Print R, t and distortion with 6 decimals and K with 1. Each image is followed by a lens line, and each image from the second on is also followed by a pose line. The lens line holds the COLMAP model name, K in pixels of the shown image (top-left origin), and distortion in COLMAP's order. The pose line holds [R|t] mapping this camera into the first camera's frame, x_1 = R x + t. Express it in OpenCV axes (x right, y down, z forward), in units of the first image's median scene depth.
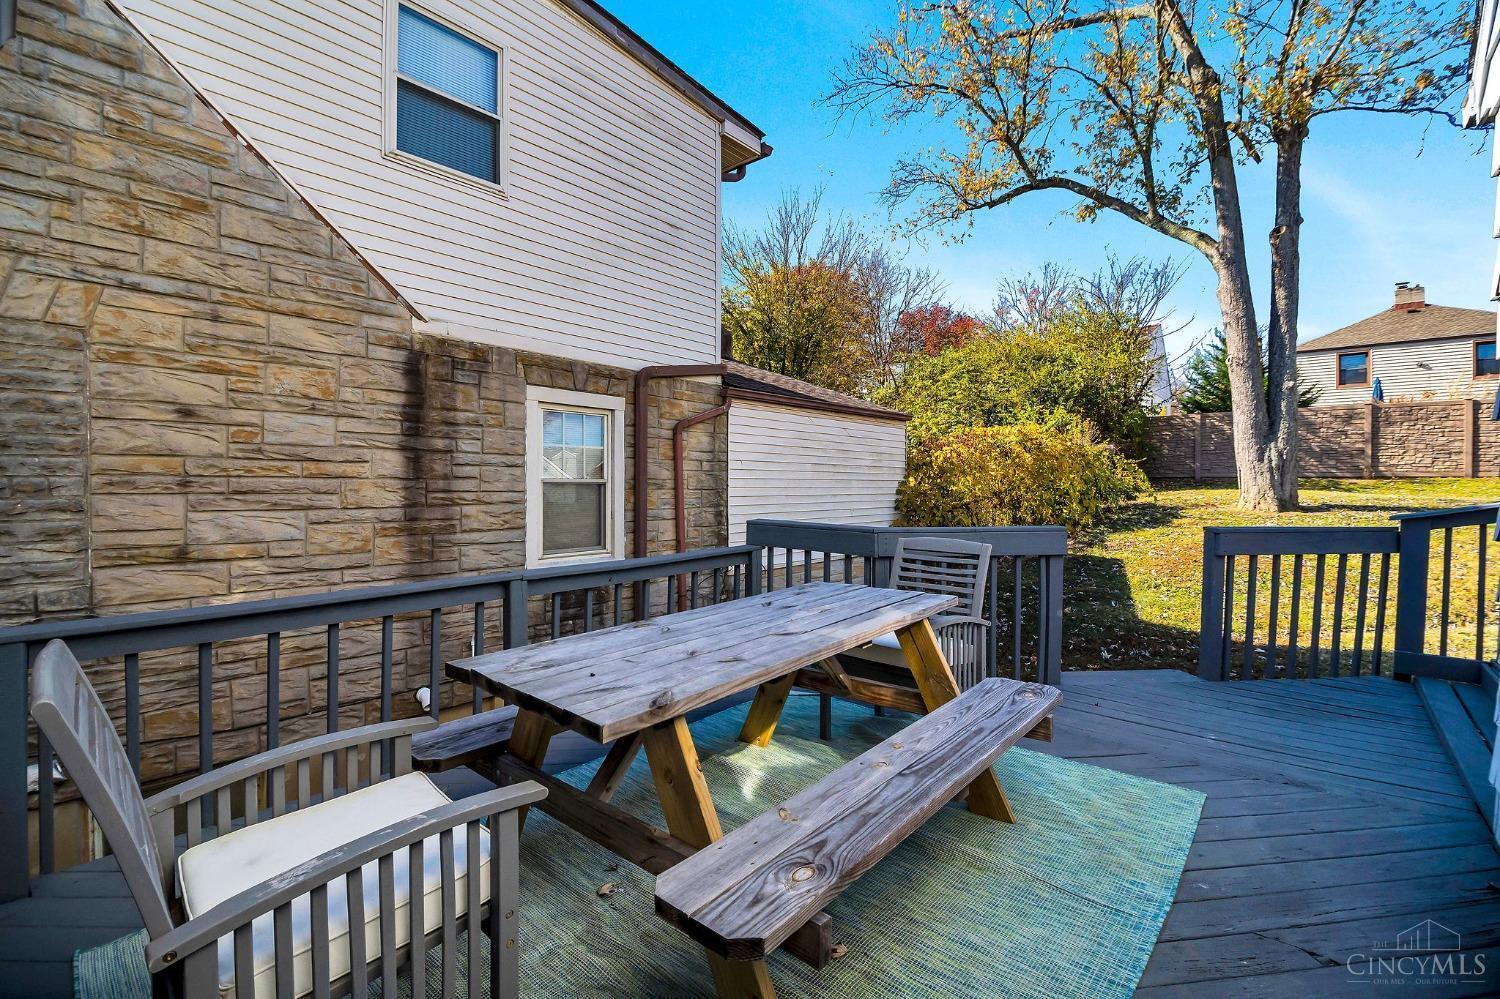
lens RADIAL K [[663.9, 0, 745.4], [0, 663.9, 488.9], [0, 0, 1]] dist [-0.025656, -0.000345]
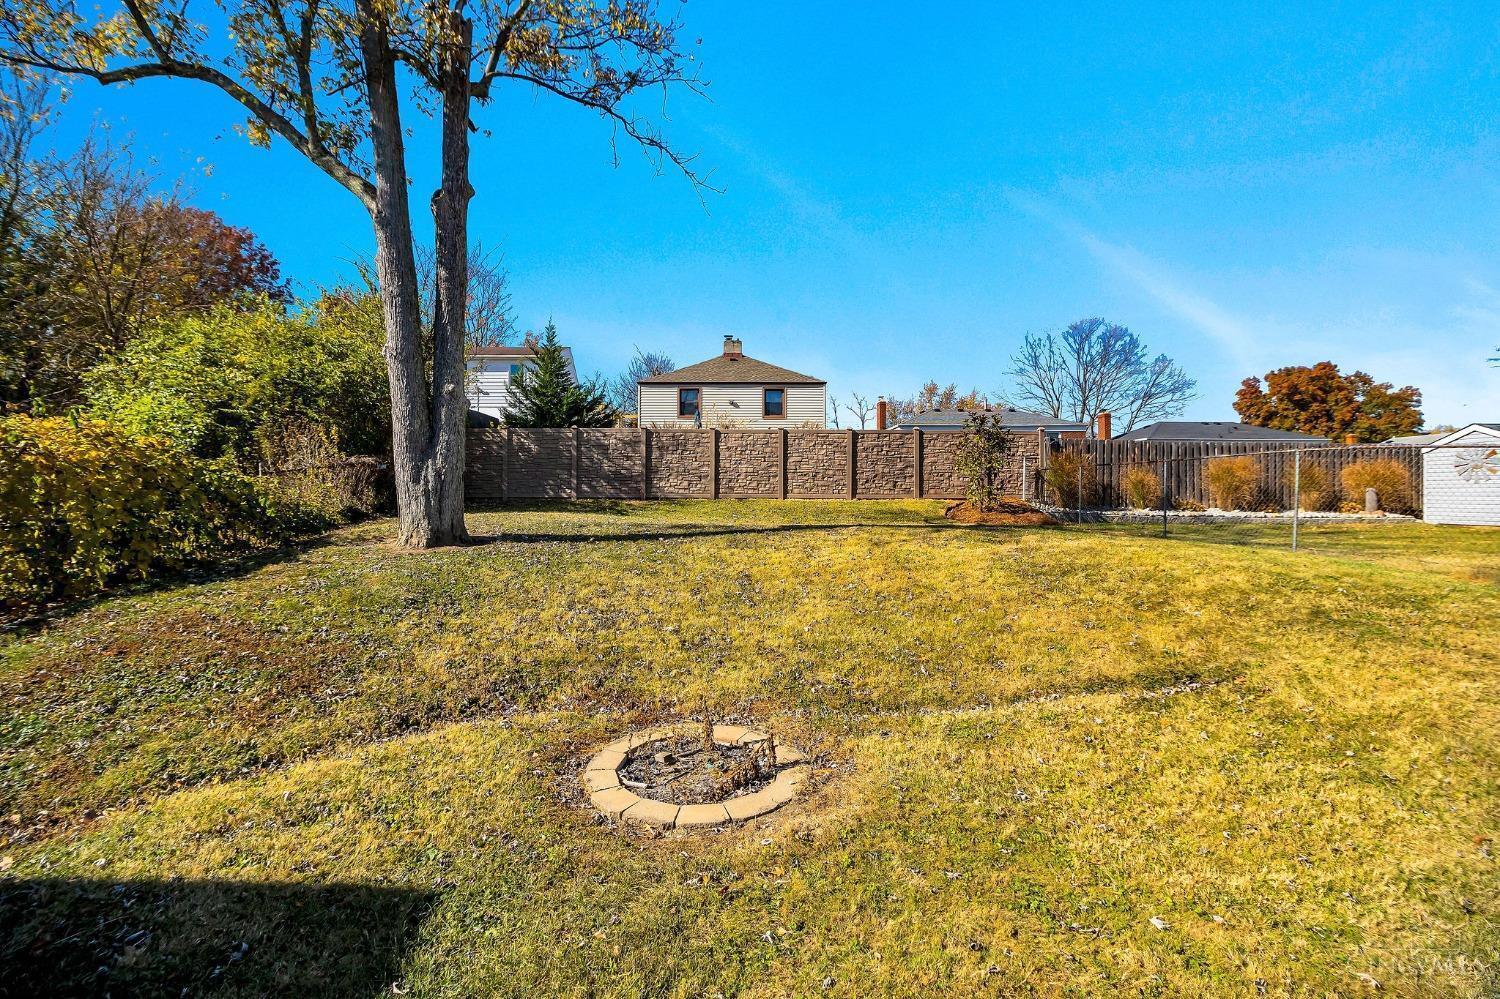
lens RADIAL K [[663.9, 0, 745.4], [0, 663.9, 488.9], [0, 0, 1]] dist [-0.025656, -0.000345]
pose [[0.744386, 0.010578, 0.667666, 0.501975], [0.003371, 0.999802, -0.019598, -0.016081], [-0.667741, 0.016839, 0.744203, 0.134650]]
